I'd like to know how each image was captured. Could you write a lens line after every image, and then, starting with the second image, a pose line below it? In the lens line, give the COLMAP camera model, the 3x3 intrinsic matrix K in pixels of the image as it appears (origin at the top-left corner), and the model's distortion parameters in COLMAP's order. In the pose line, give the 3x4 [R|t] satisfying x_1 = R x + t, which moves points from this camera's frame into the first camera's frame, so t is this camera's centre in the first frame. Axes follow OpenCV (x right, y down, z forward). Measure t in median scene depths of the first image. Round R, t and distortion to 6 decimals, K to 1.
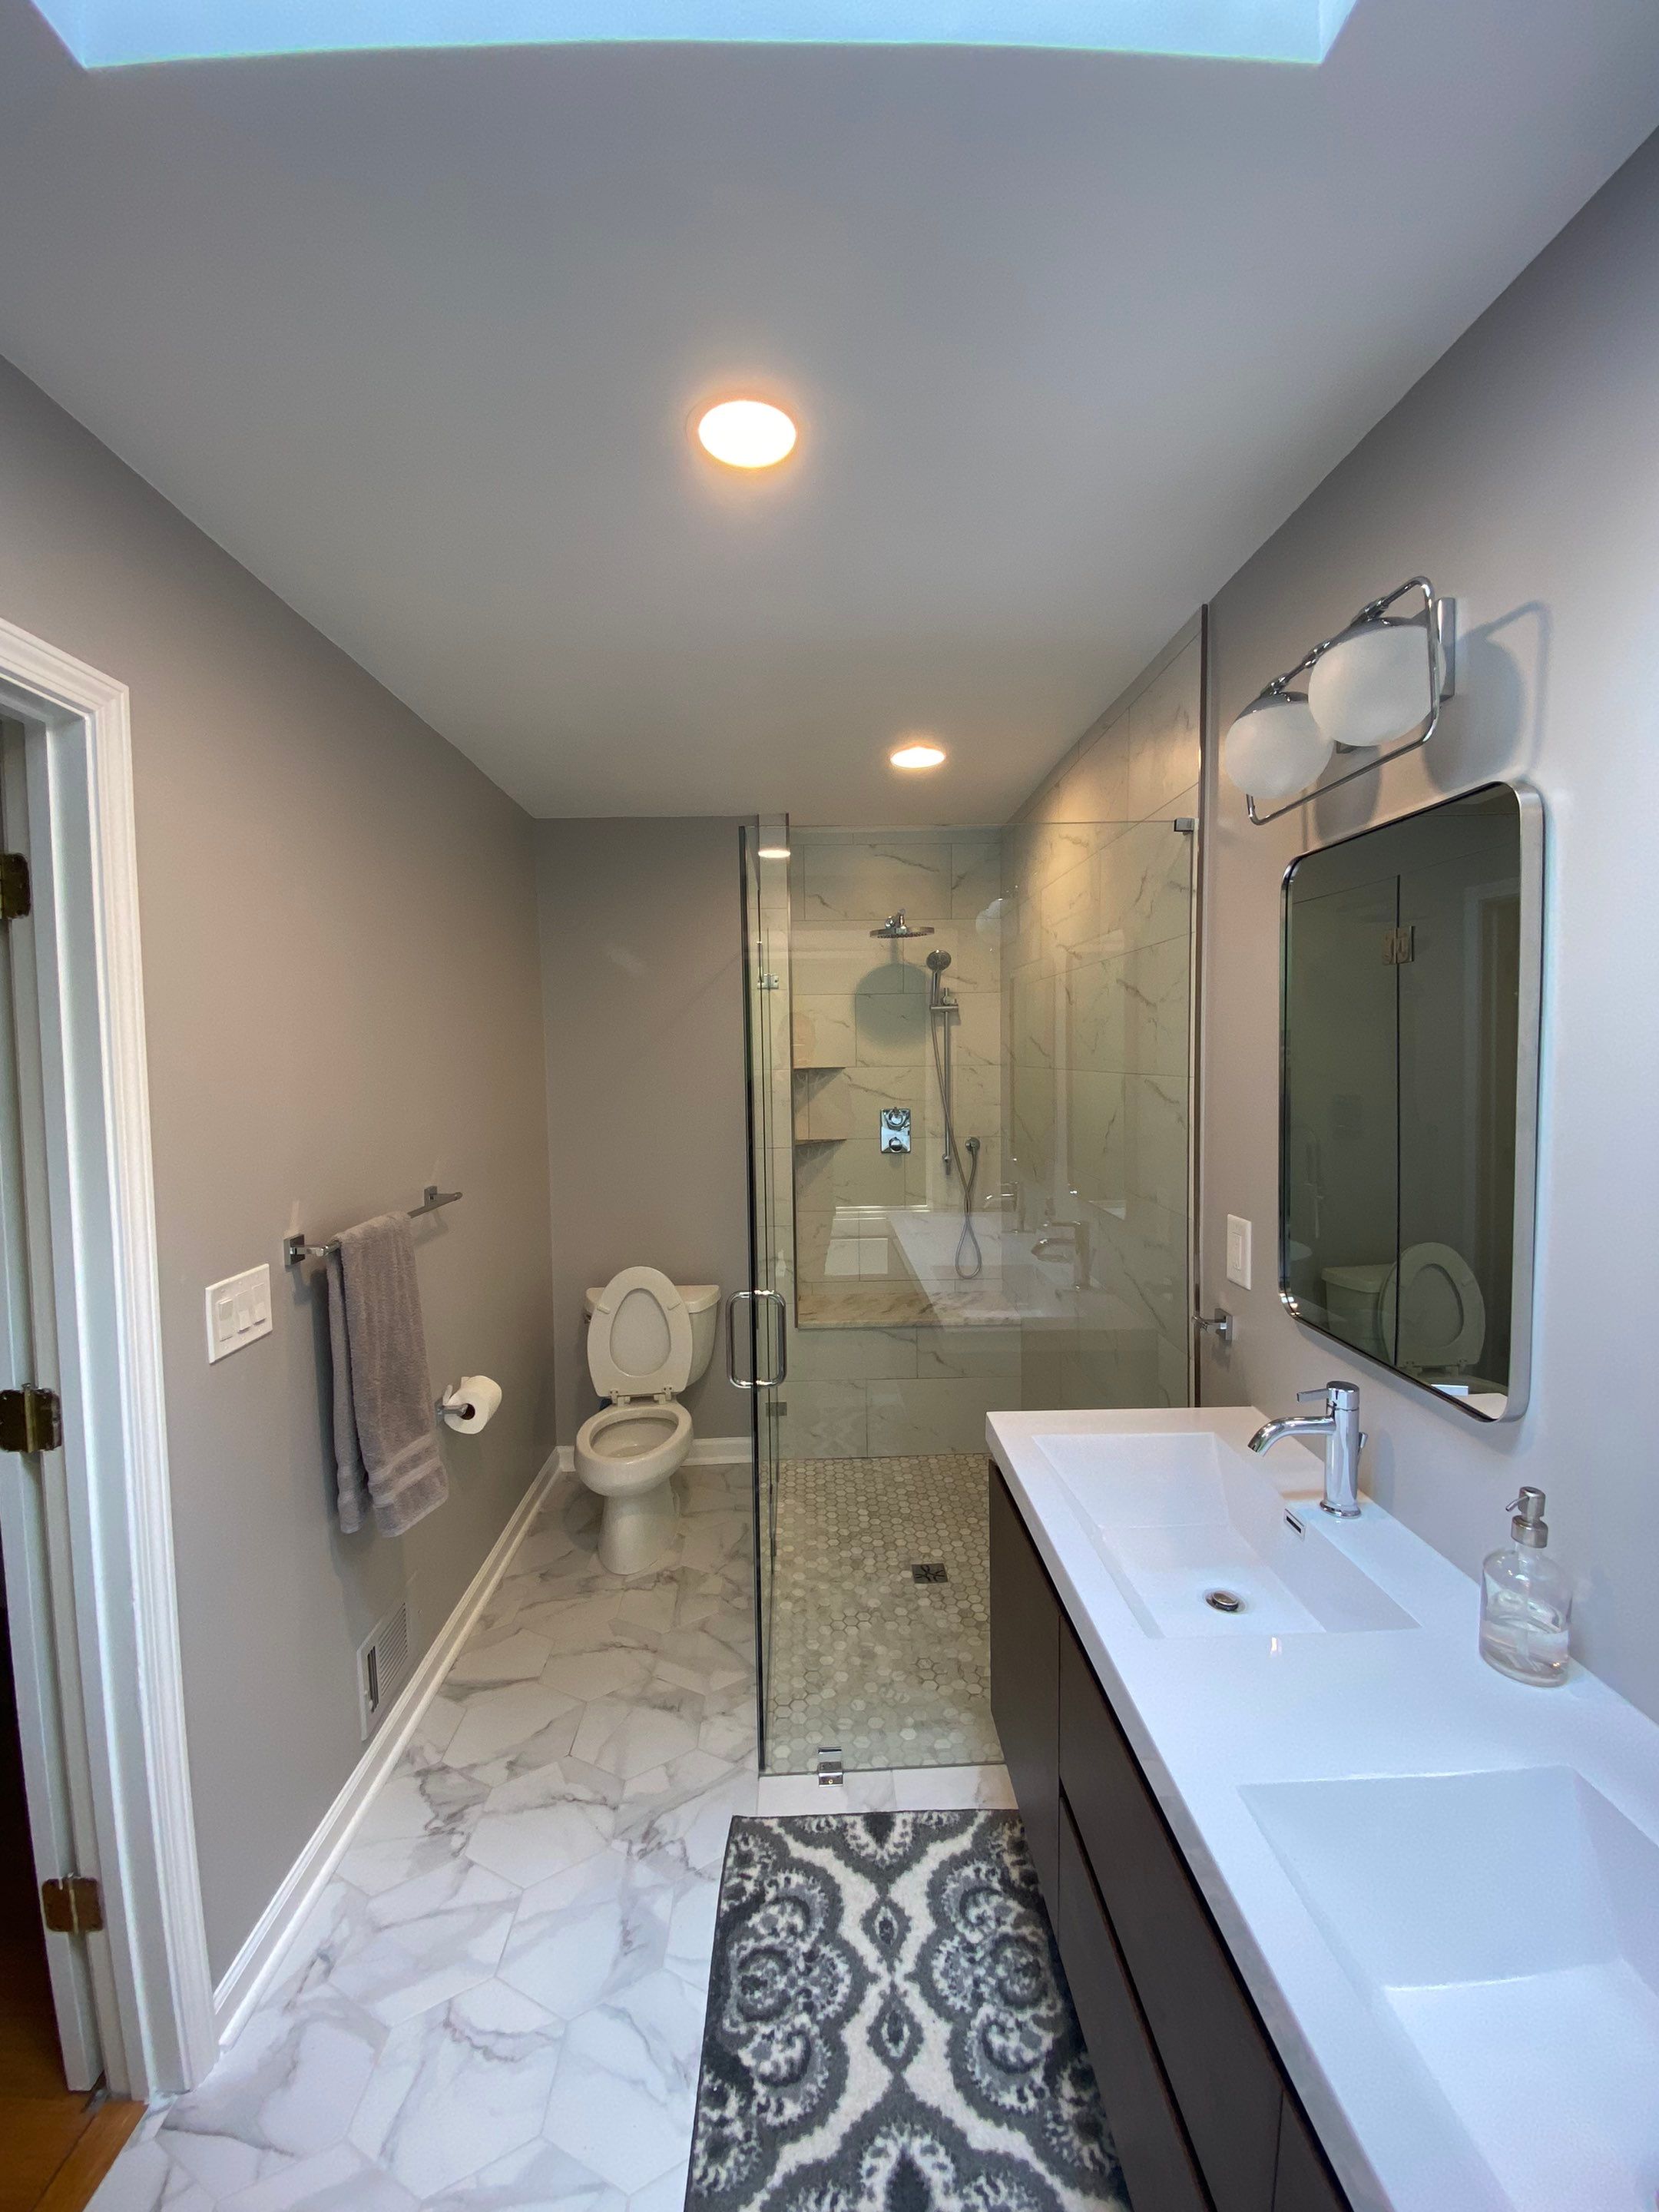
lens RADIAL K [[898.2, 0, 829.5], [0, 898.2, 1106.0], [0, 0, 1]] dist [0.024335, -0.021817]
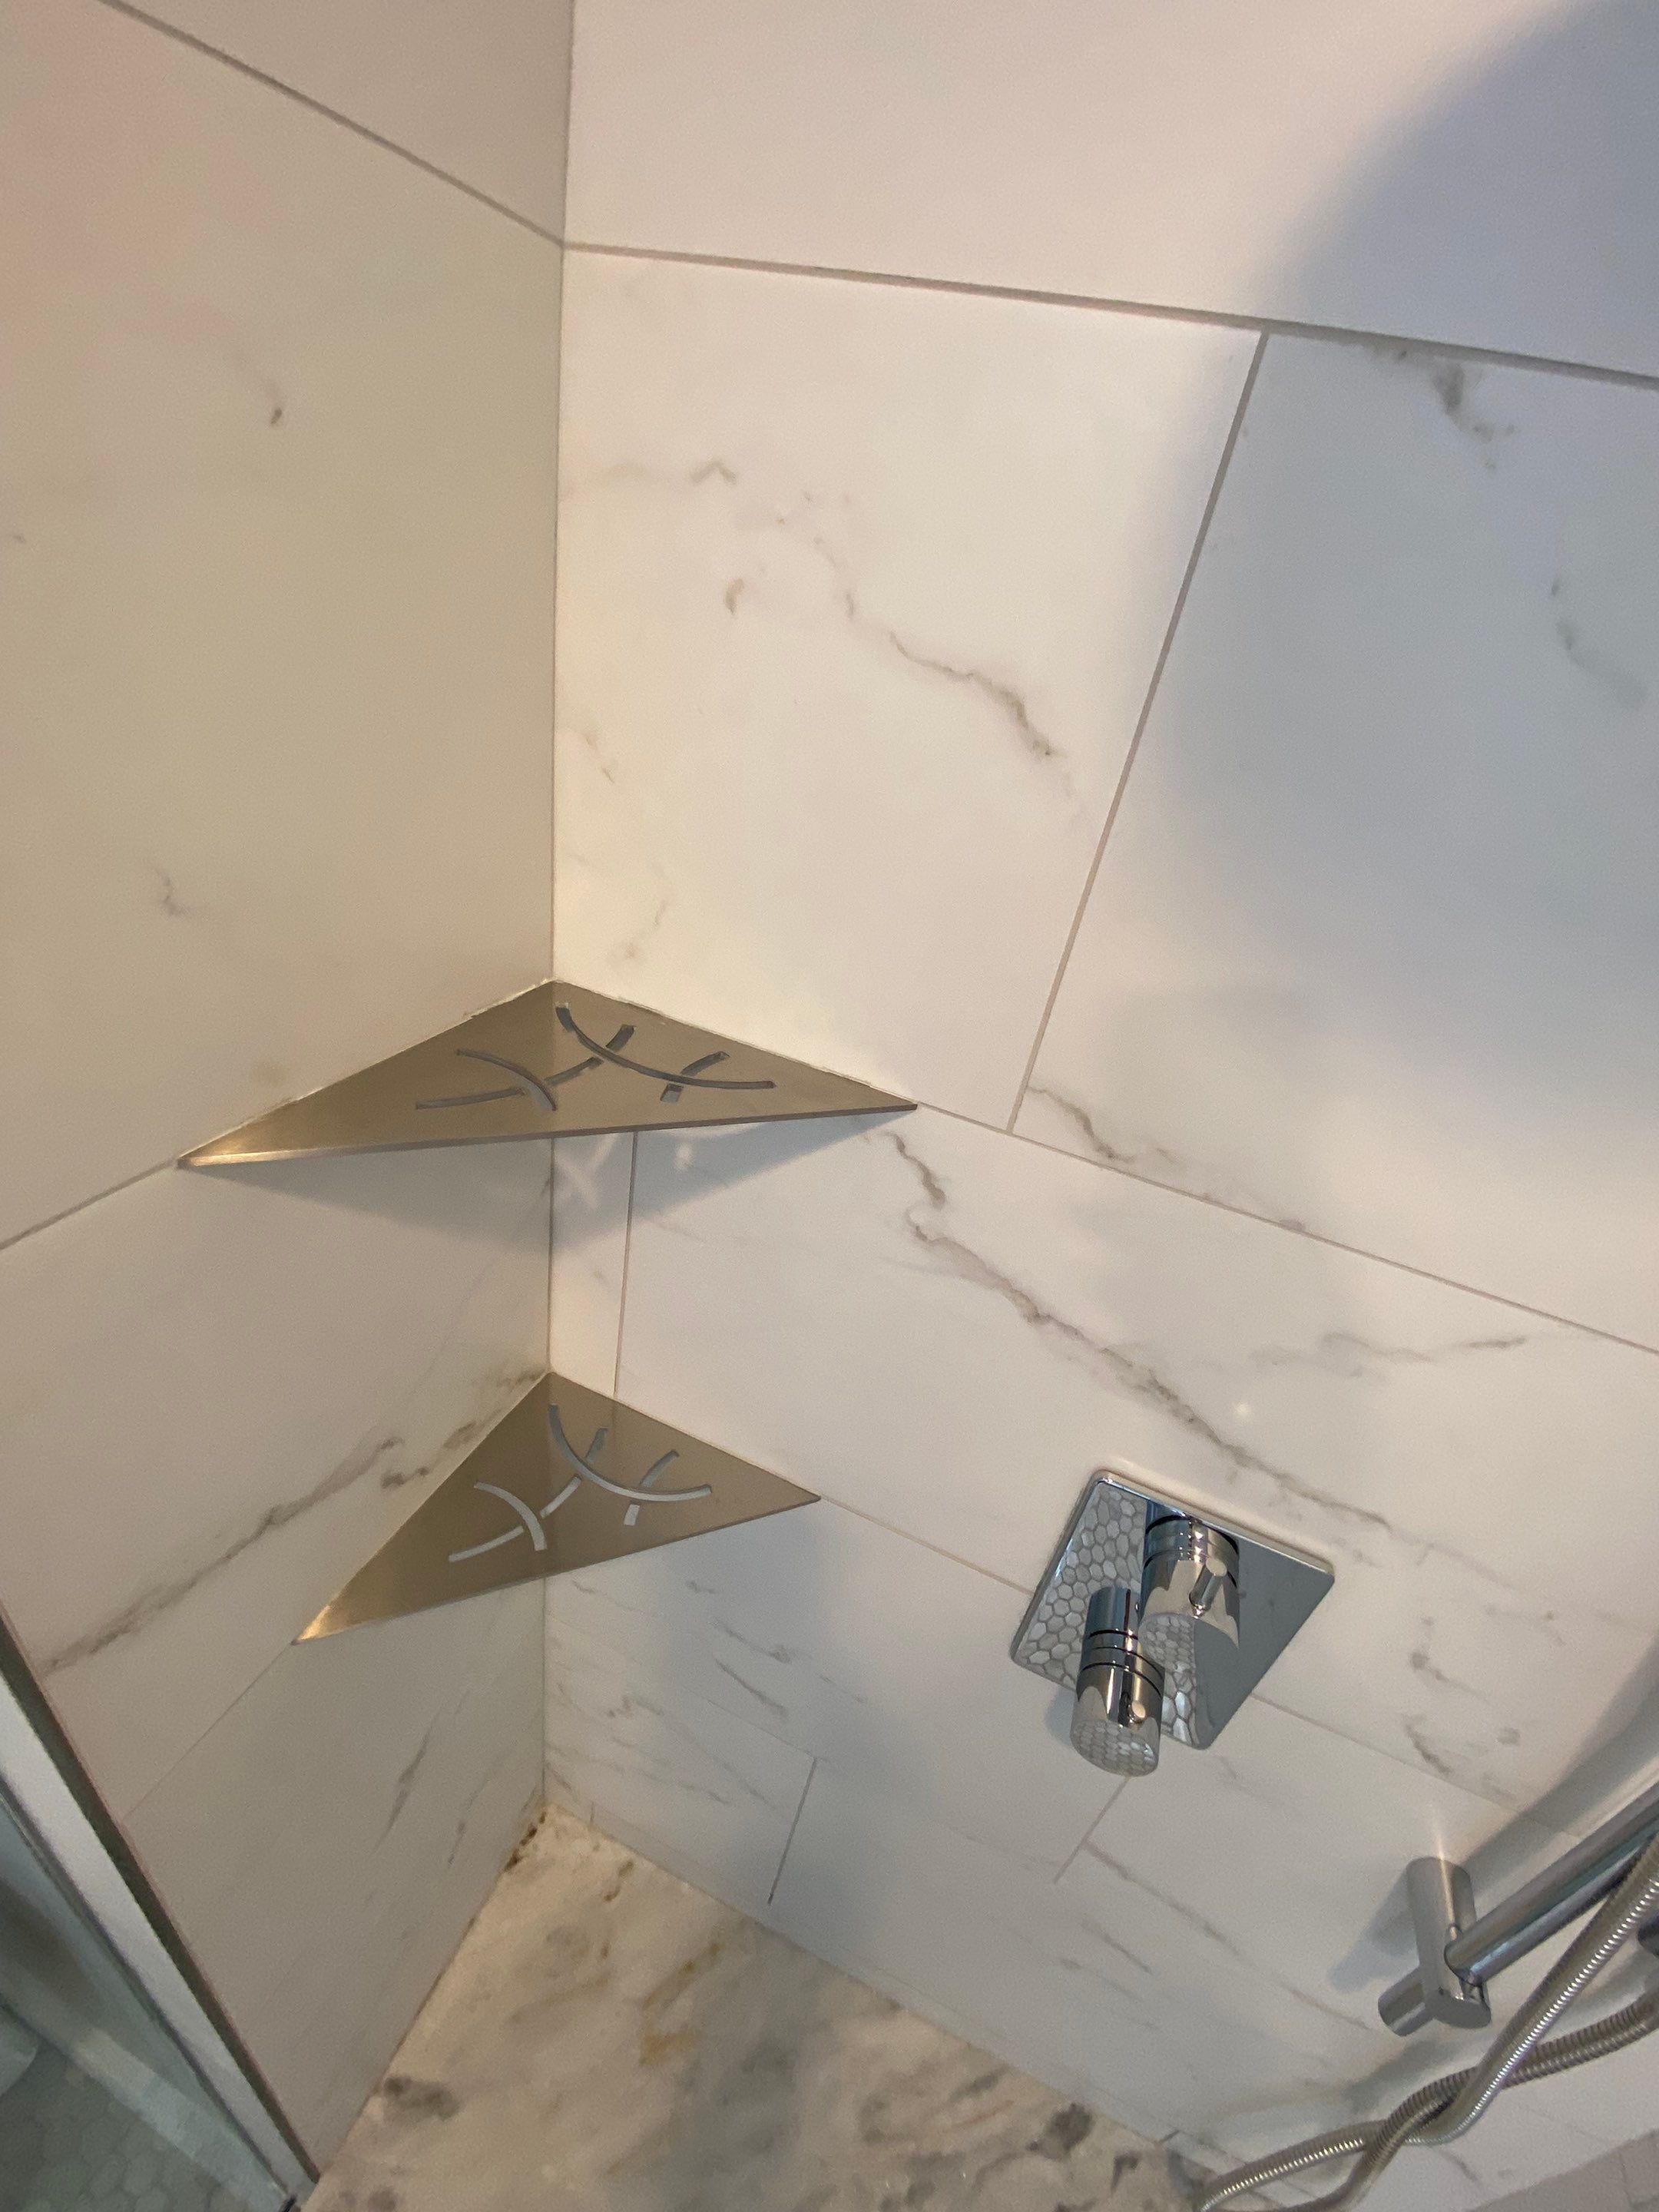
lens RADIAL K [[874.7, 0, 829.5], [0, 874.7, 1106.0], [0, 0, 1]] dist [0.025674, -0.019412]
pose [[0.905343, 0.336995, -0.258433, 0.078049], [-0.197462, 0.872791, 0.446368, -0.188820], [0.375982, -0.353086, 0.856719, 1.835631]]
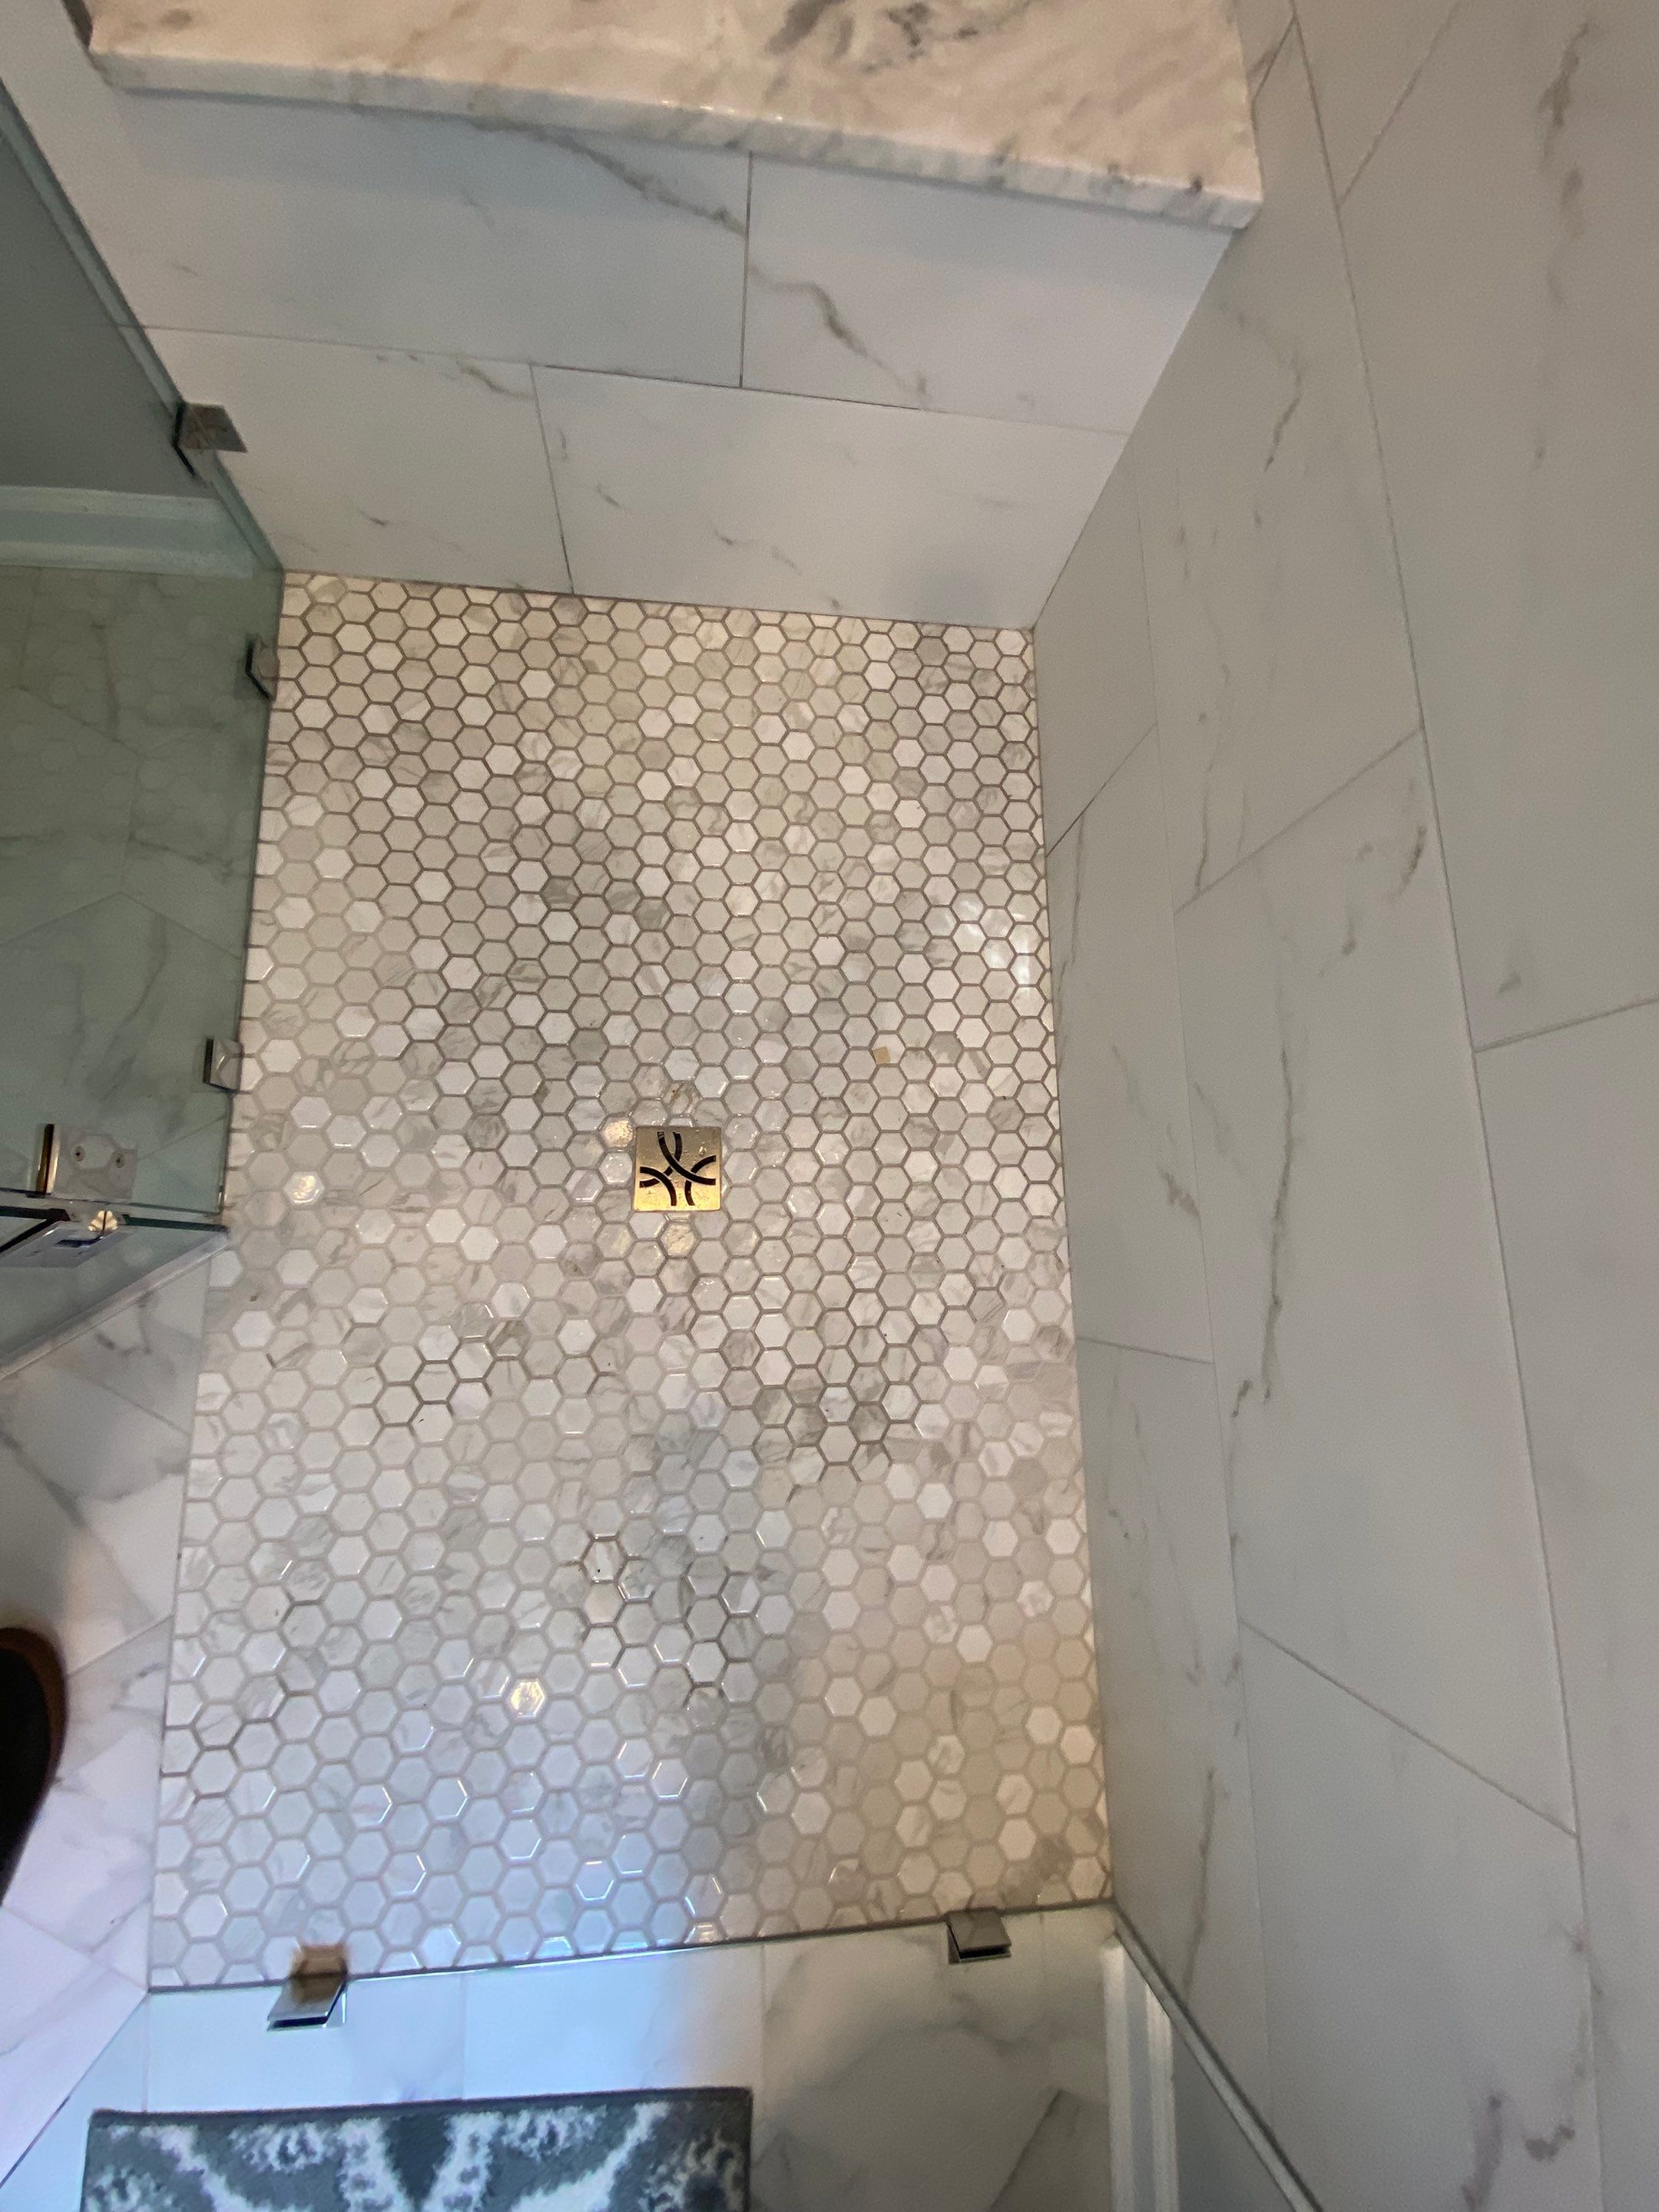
lens RADIAL K [[907.9, 0, 829.5], [0, 907.9, 1106.0], [0, 0, 1]] dist [0.011773, -0.015445]
pose [[0.987587, 0.038592, 0.152258, 0.175919], [-0.157072, 0.243530, 0.957090, 0.201736], [-0.000143, -0.969125, 0.246568, 1.427599]]
